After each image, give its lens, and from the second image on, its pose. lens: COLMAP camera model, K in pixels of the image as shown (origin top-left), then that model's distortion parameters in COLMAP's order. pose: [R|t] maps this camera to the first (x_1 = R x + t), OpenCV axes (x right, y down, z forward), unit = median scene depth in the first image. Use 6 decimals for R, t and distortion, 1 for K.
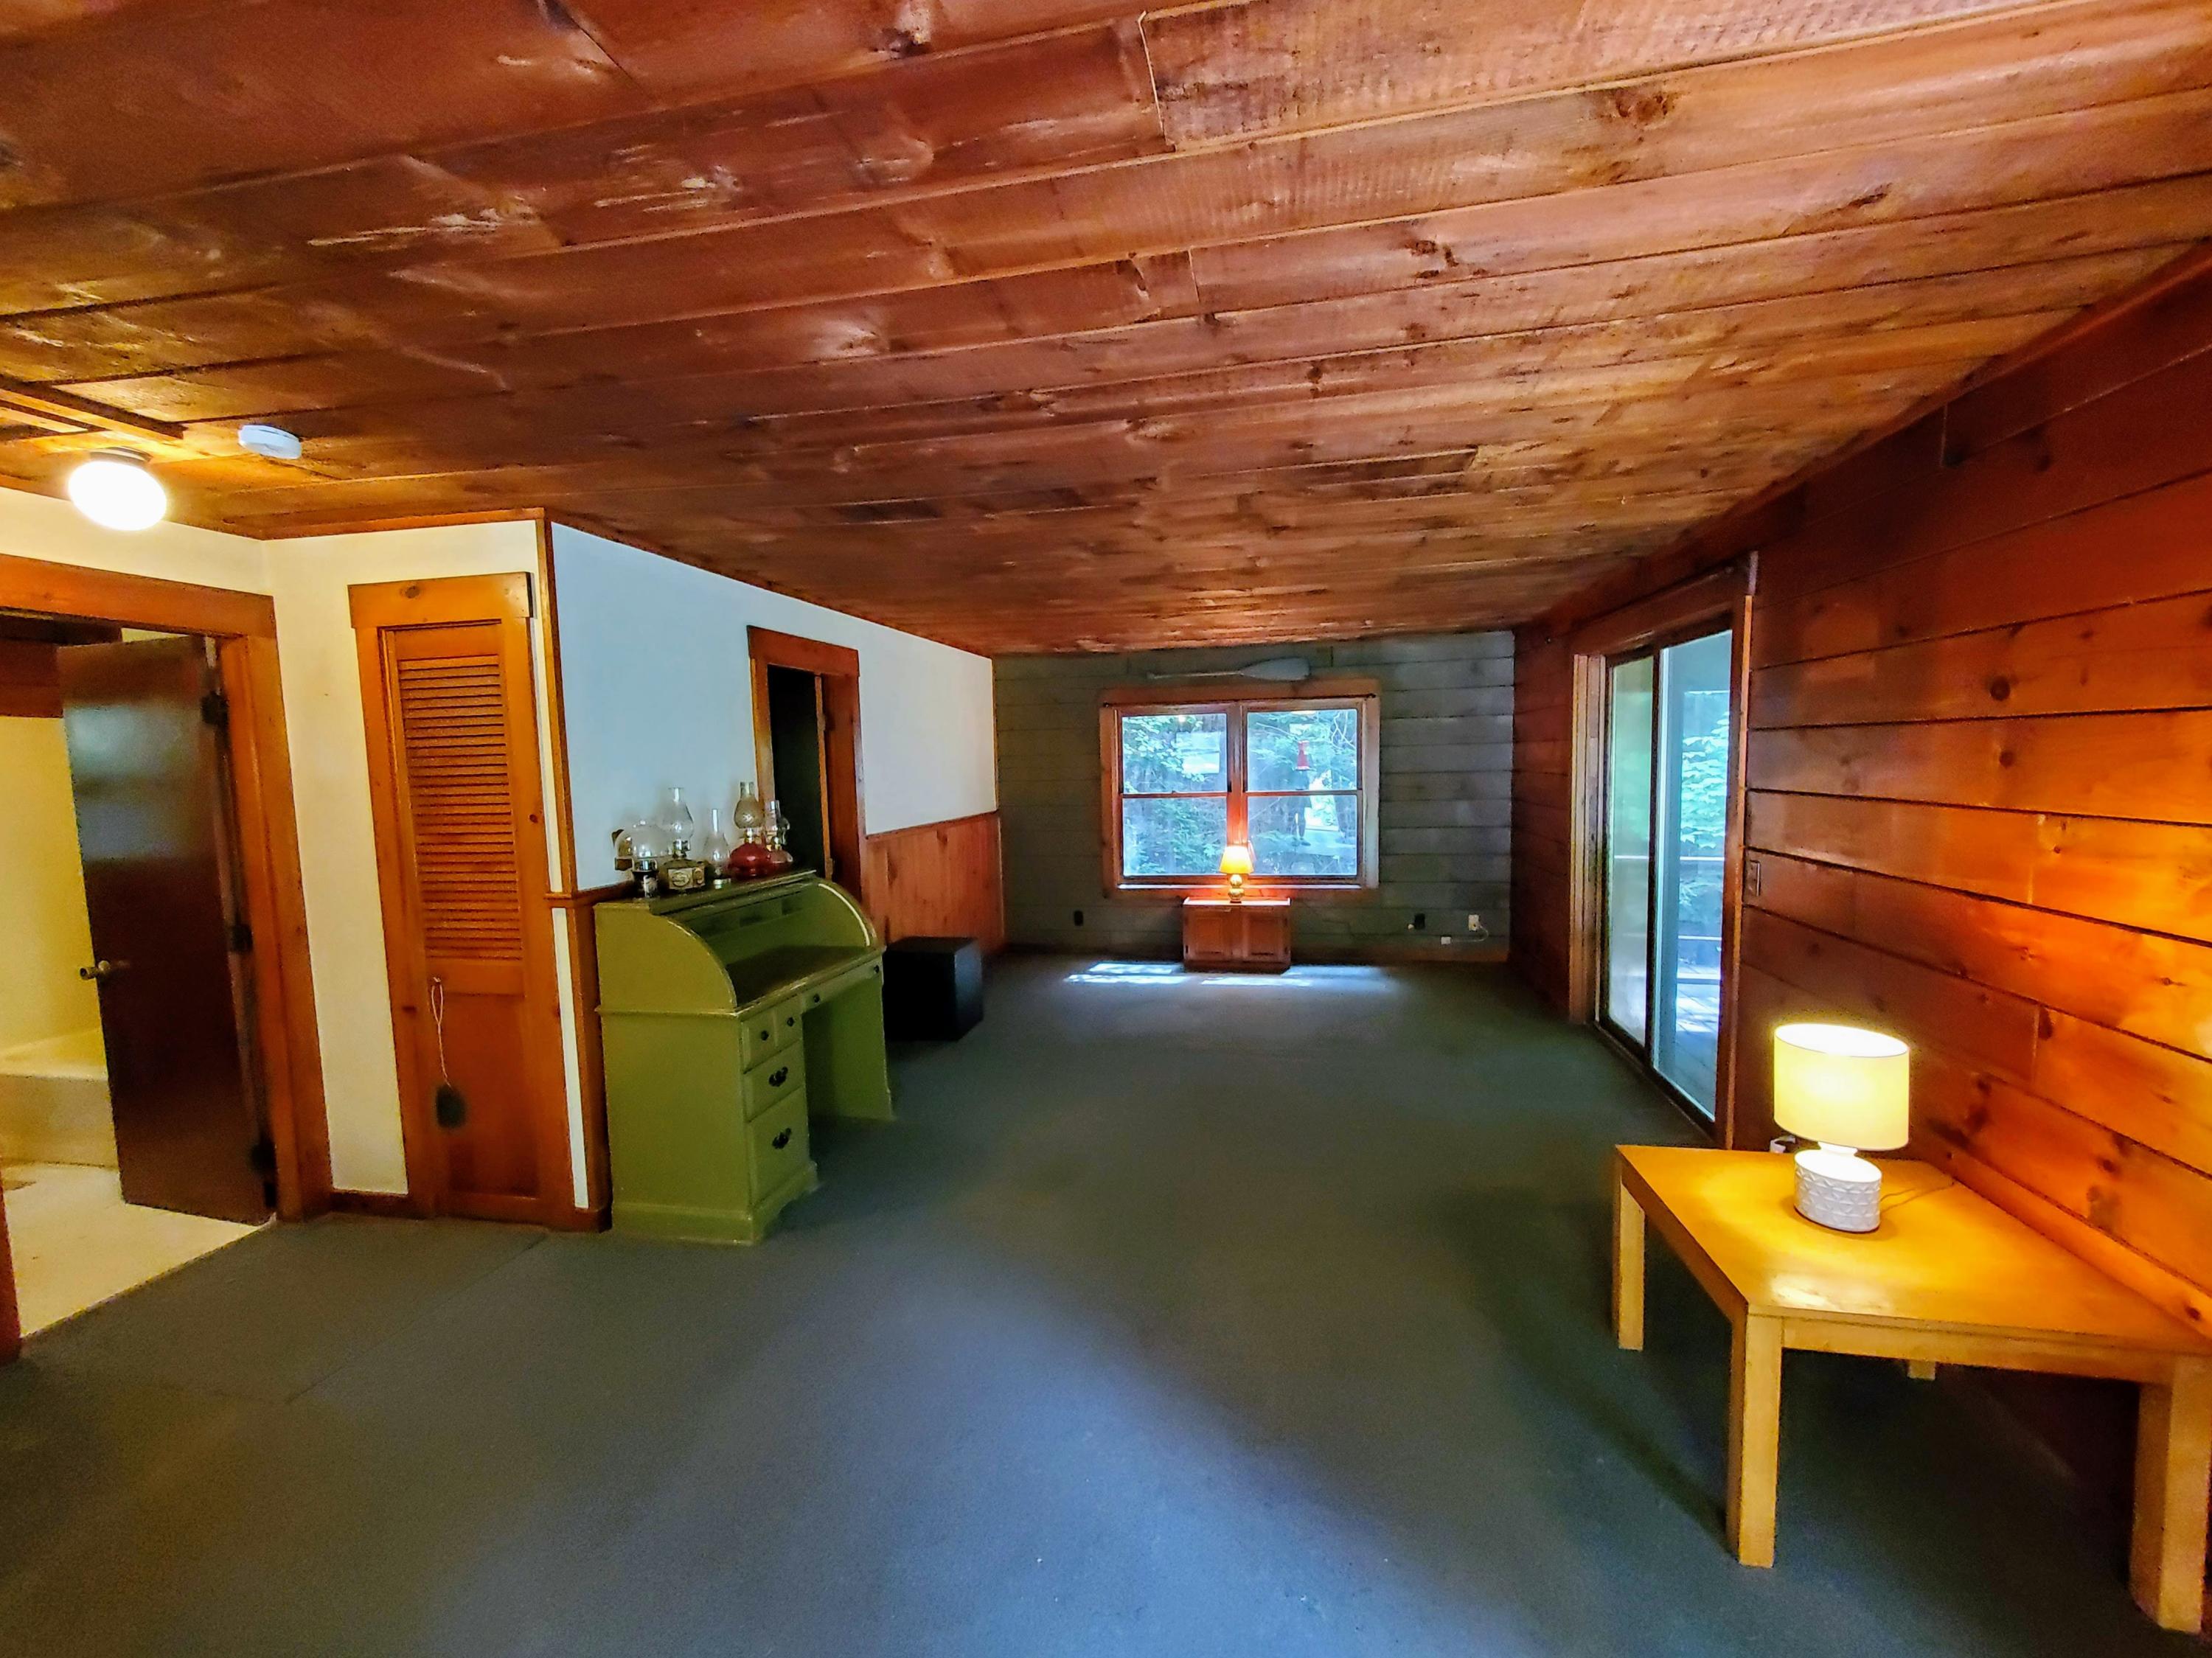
lens RADIAL K [[883.2, 0, 1106.0], [0, 883.2, 829.0], [0, 0, 1]] dist [0.000312, 0.000008]
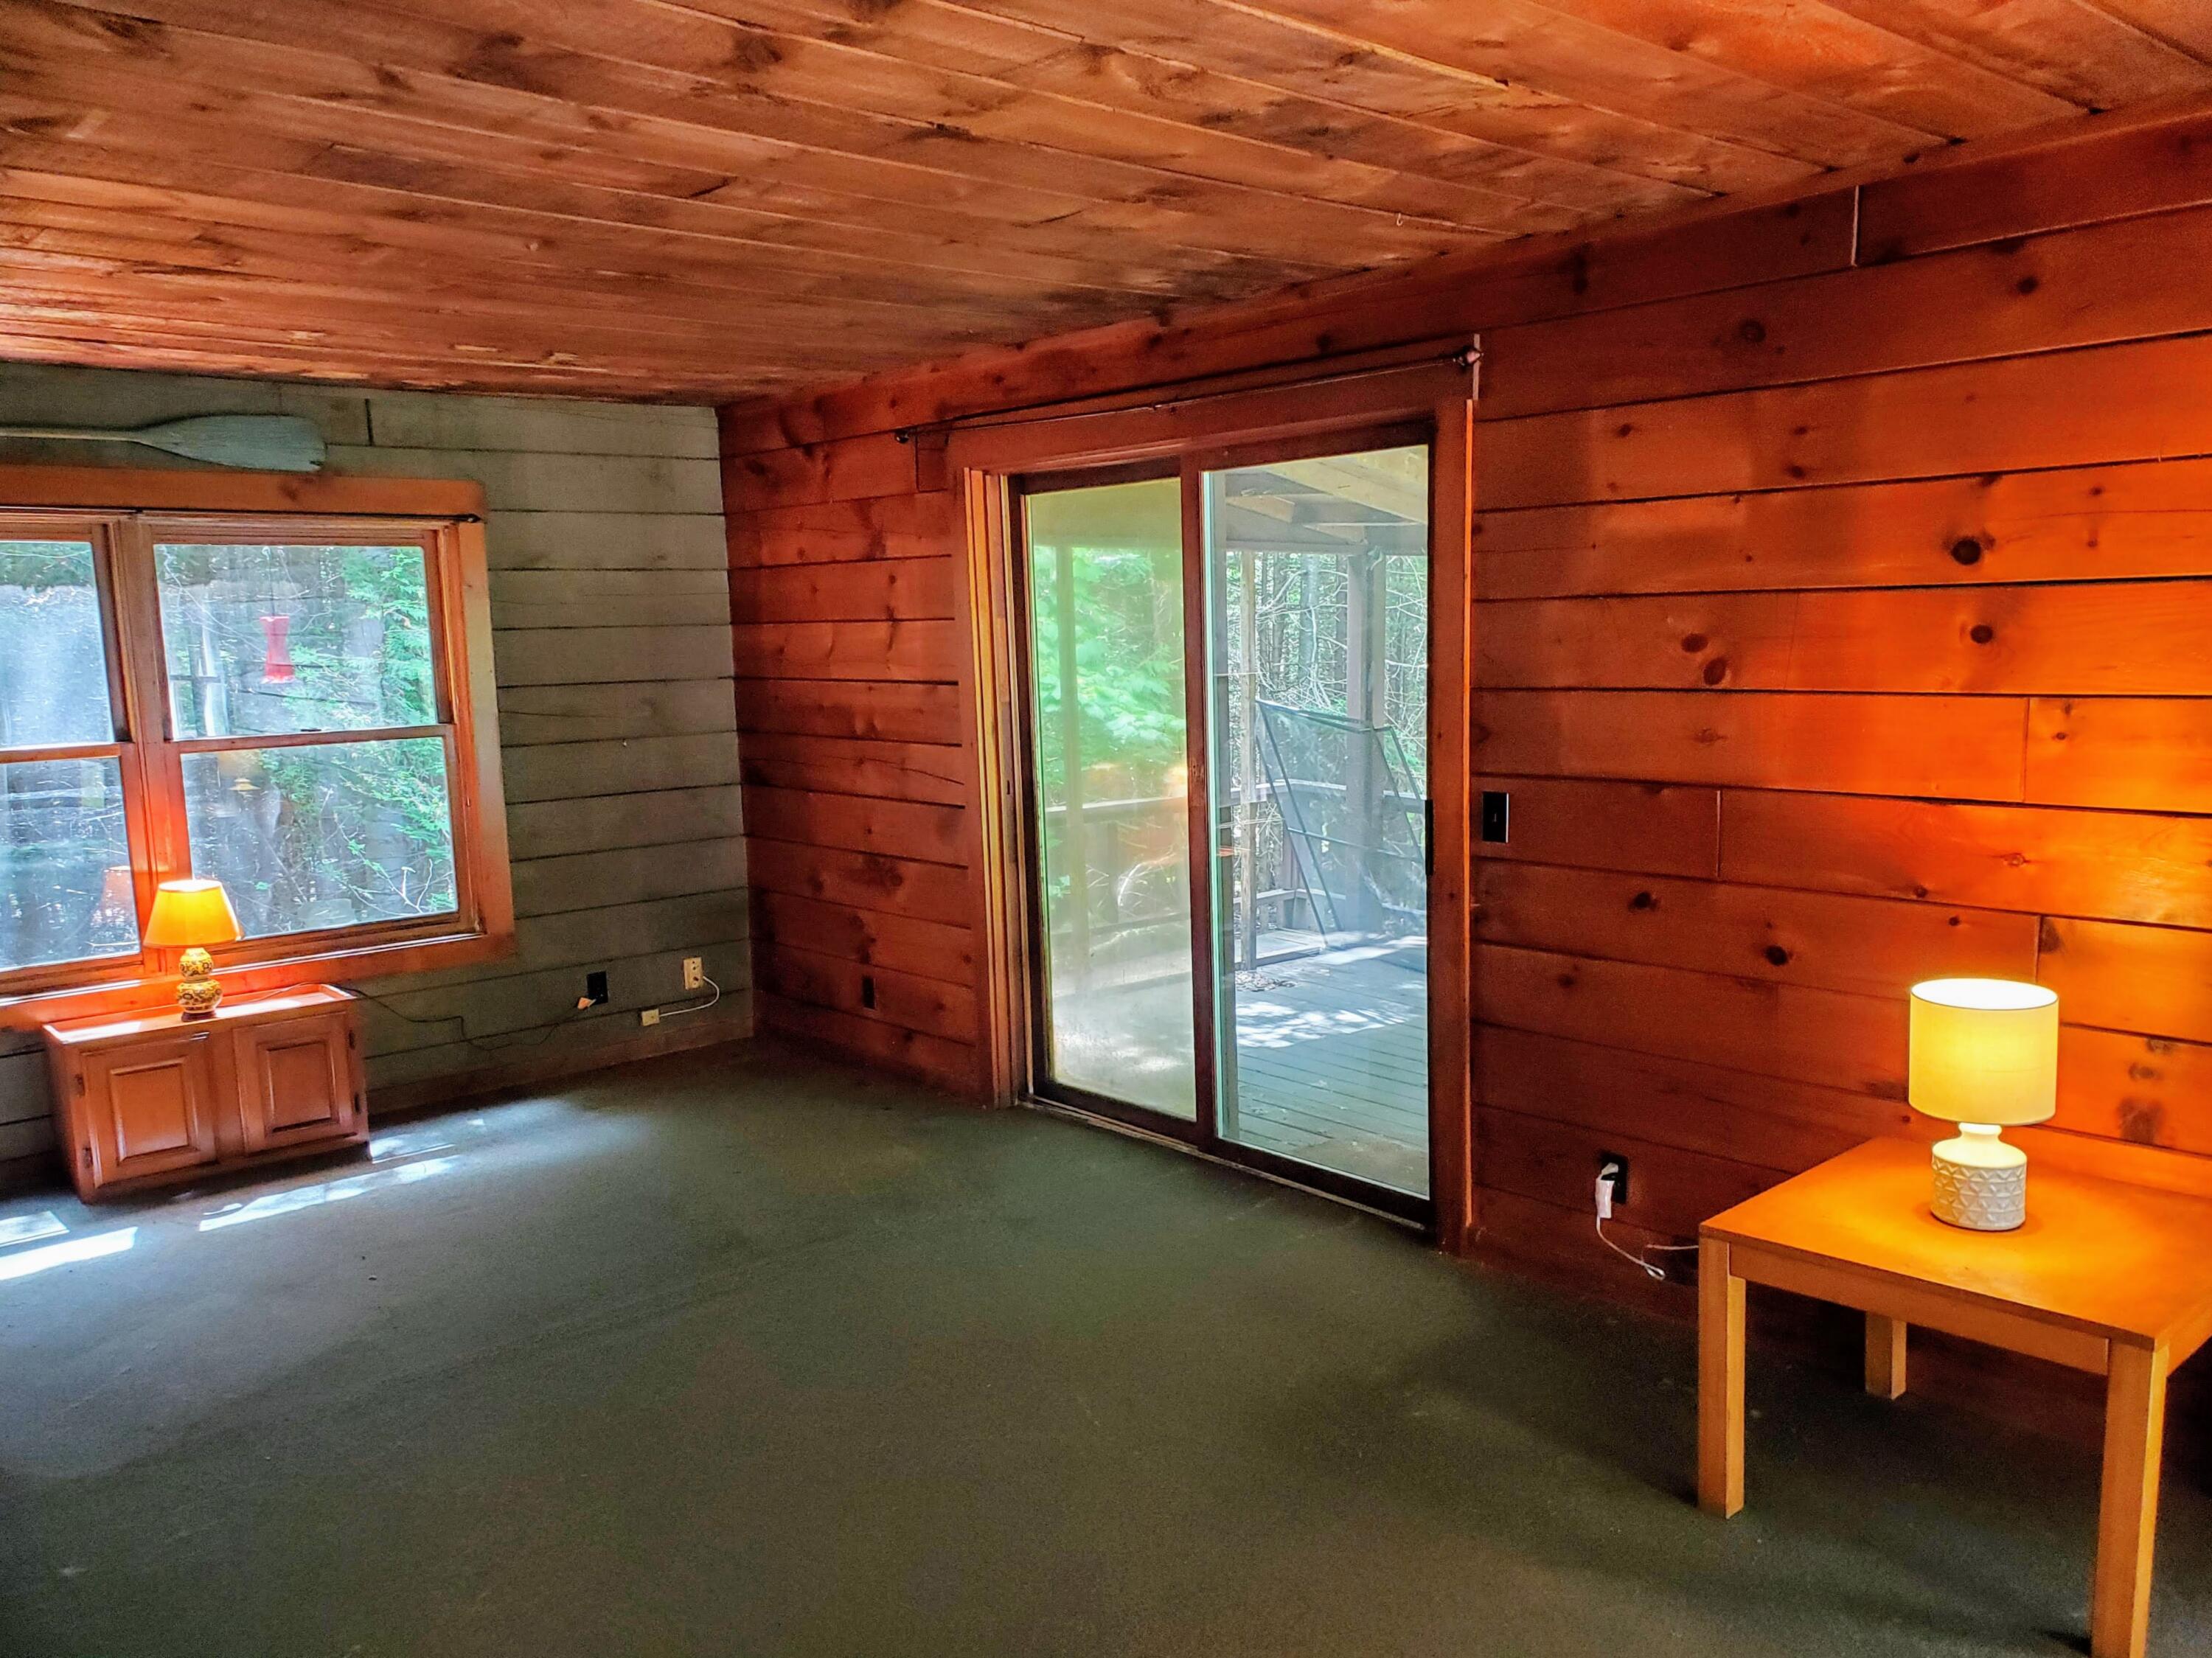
lens RADIAL K [[1712.7, 0, 1108.7], [0, 1712.7, 864.3], [0, 0, 1]] dist [-0.003994, 0.000460]
pose [[0.589209, -0.100477, 0.801709, -0.242424], [0.073078, 0.994798, 0.070969, -0.011302], [-0.804669, 0.016772, 0.593487, 0.212504]]
